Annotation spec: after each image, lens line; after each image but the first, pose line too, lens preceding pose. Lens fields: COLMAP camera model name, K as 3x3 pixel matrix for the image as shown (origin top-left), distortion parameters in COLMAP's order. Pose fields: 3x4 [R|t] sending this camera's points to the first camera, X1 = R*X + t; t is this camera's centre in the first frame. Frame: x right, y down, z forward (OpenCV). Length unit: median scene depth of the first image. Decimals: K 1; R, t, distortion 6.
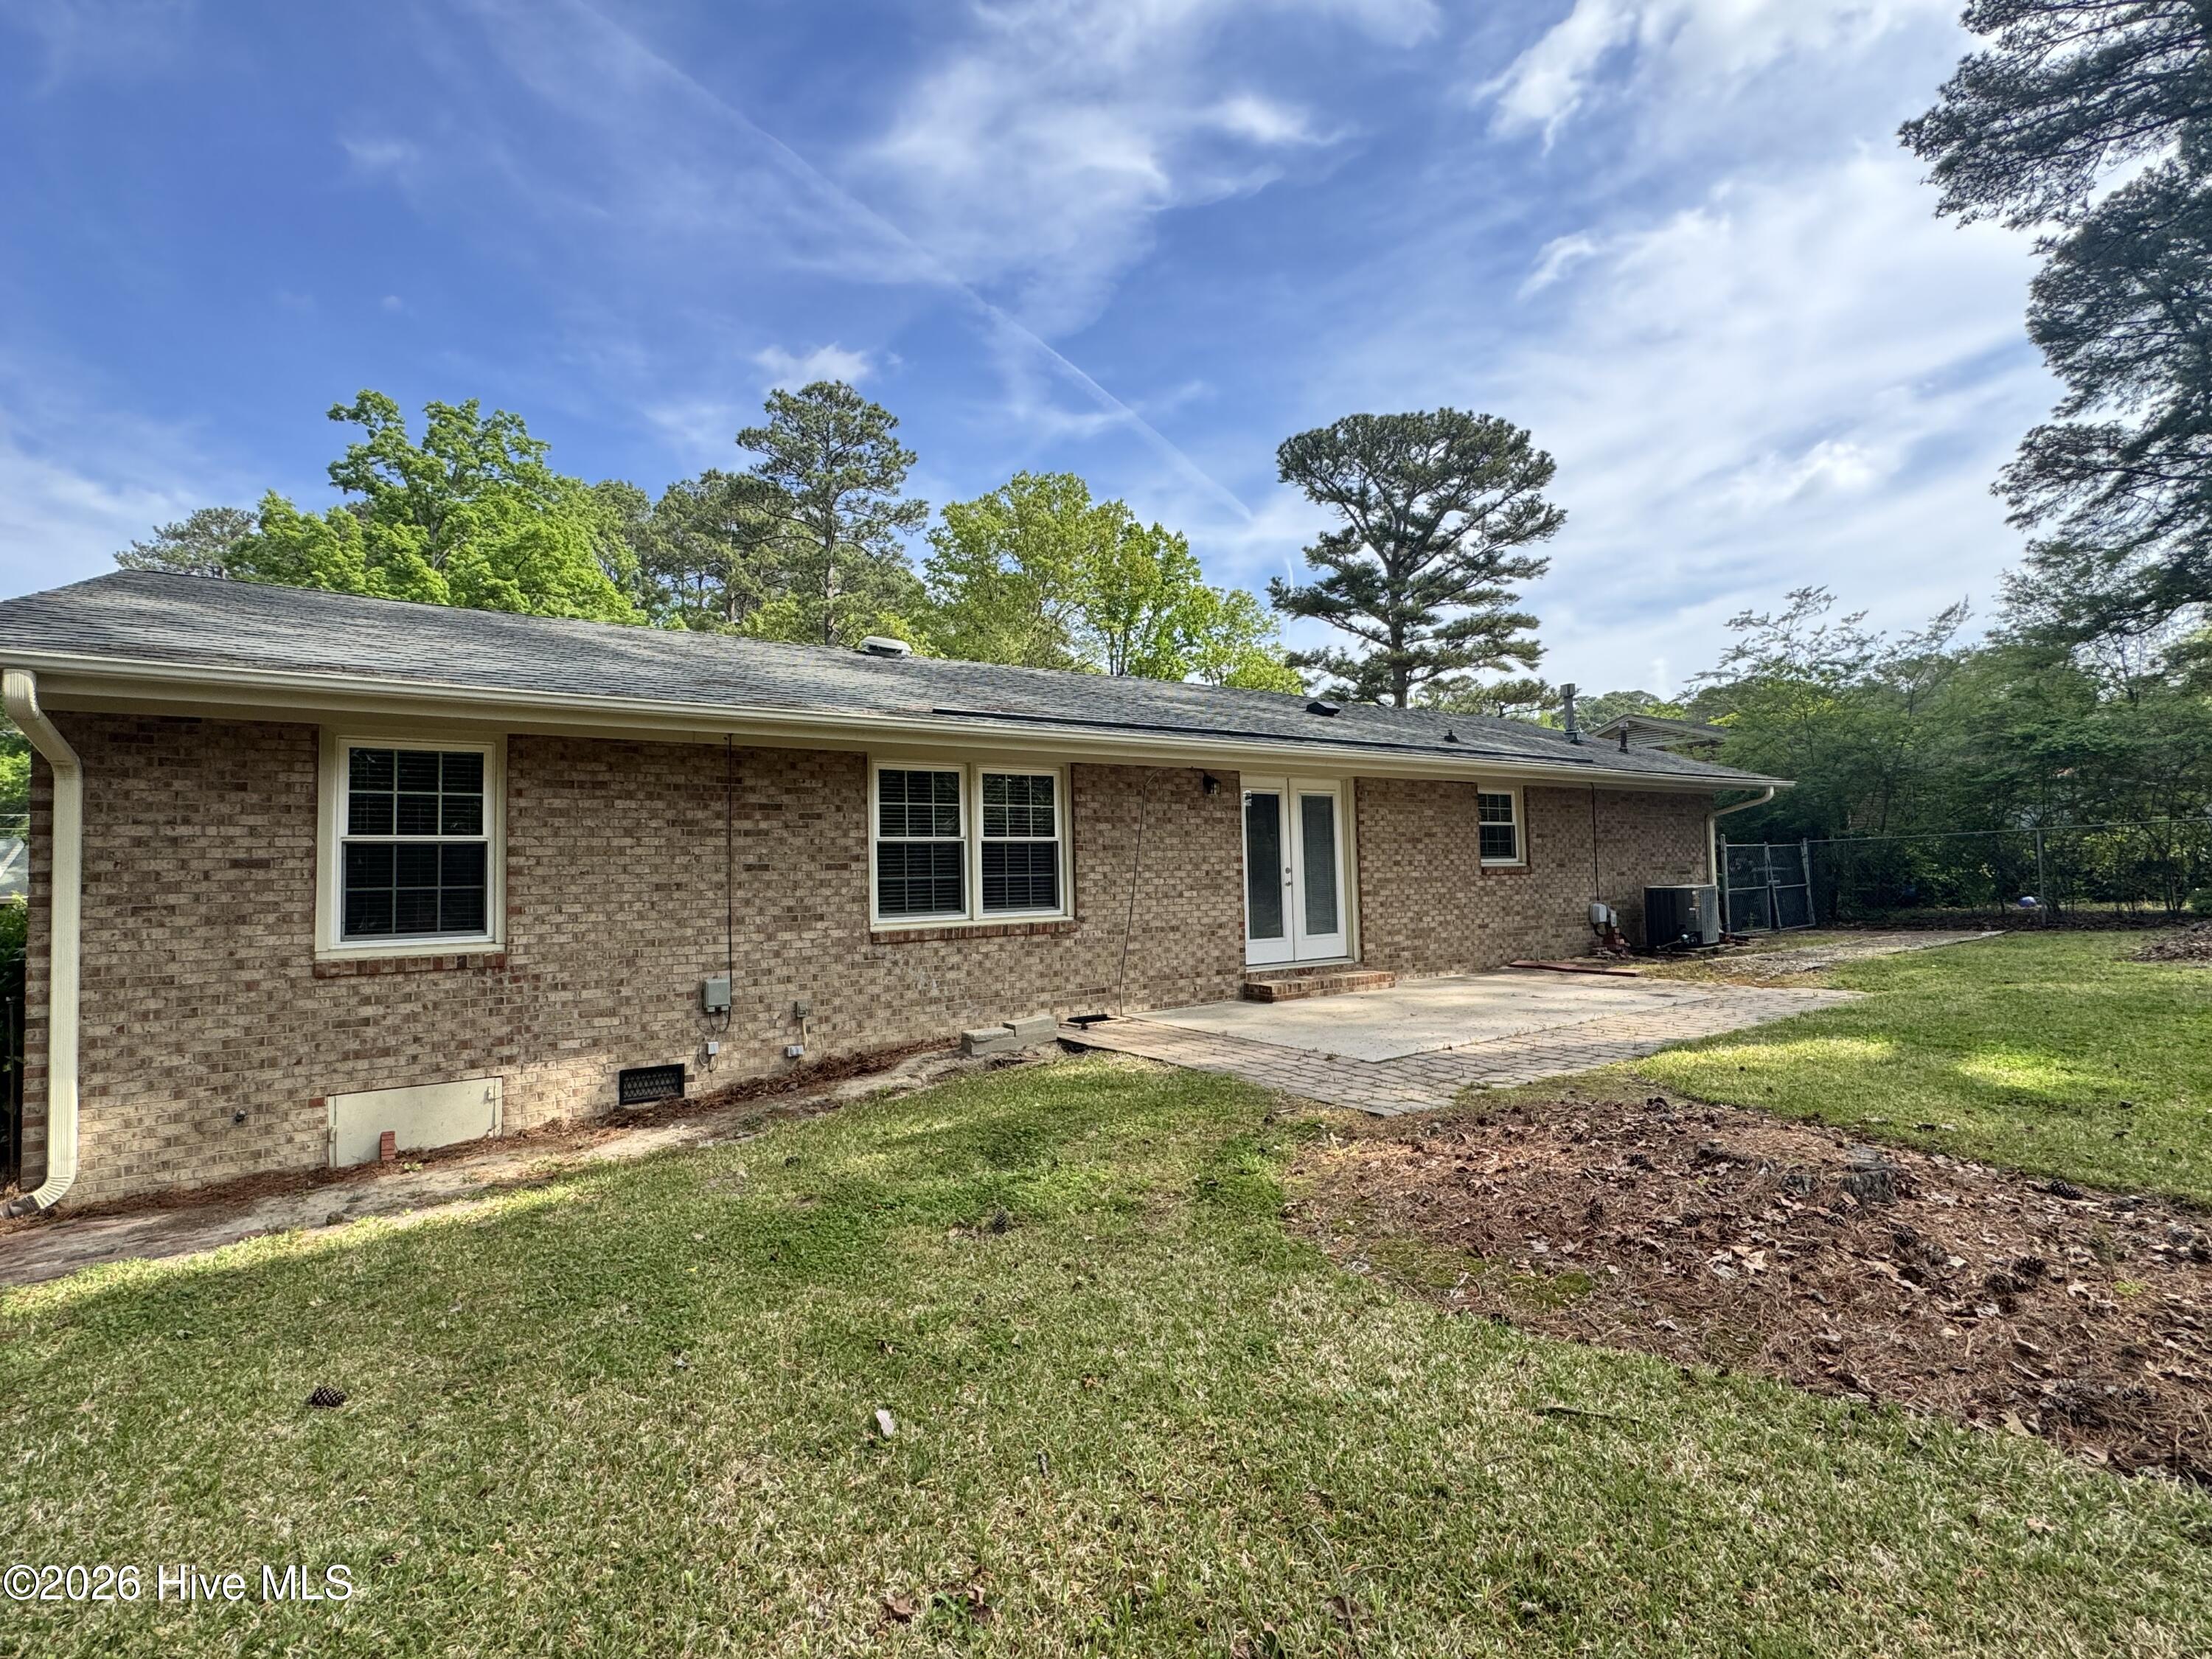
lens RADIAL K [[994.4, 0, 1106.0], [0, 994.4, 829.5], [0, 0, 1]] dist [0.013420, -0.000130]
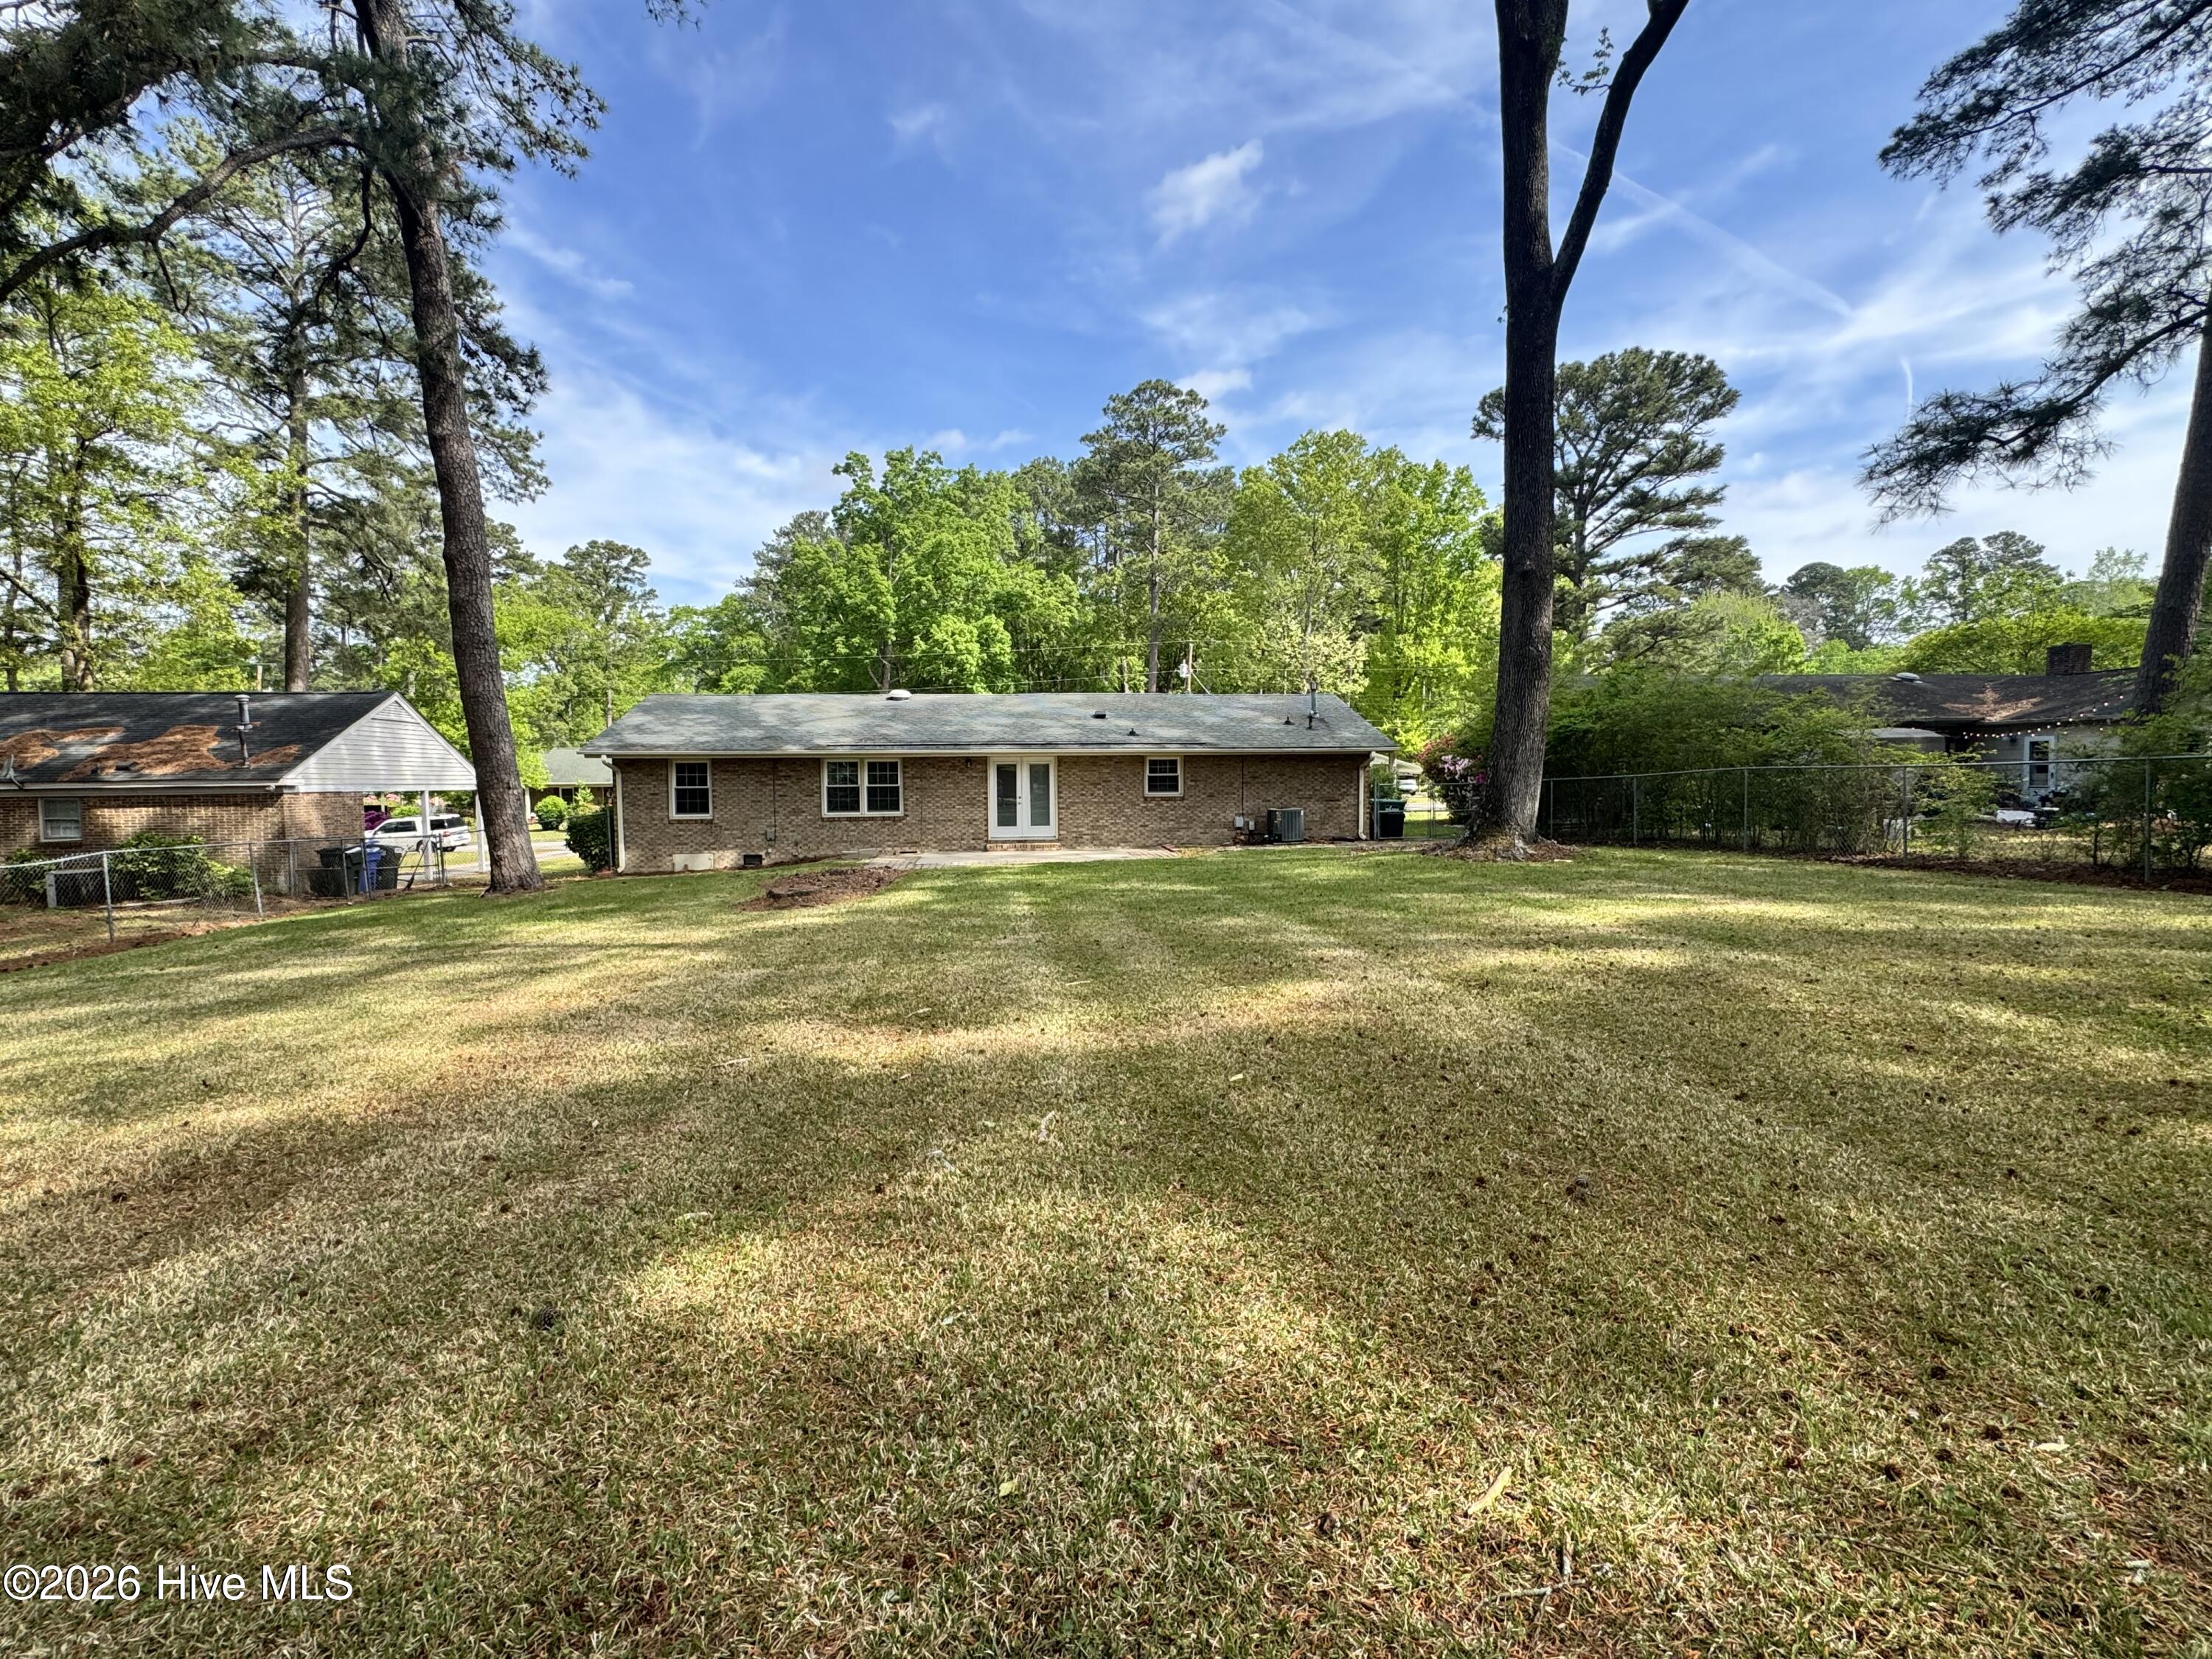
lens RADIAL K [[1037.8, 0, 1106.0], [0, 1037.8, 829.5], [0, 0, 1]] dist [0.082580, 0.000038]
pose [[0.891357, 0.027299, -0.452478, 1.411010], [0.012473, 0.996330, 0.084681, -0.084303], [0.453129, -0.081125, 0.887746, -1.020295]]
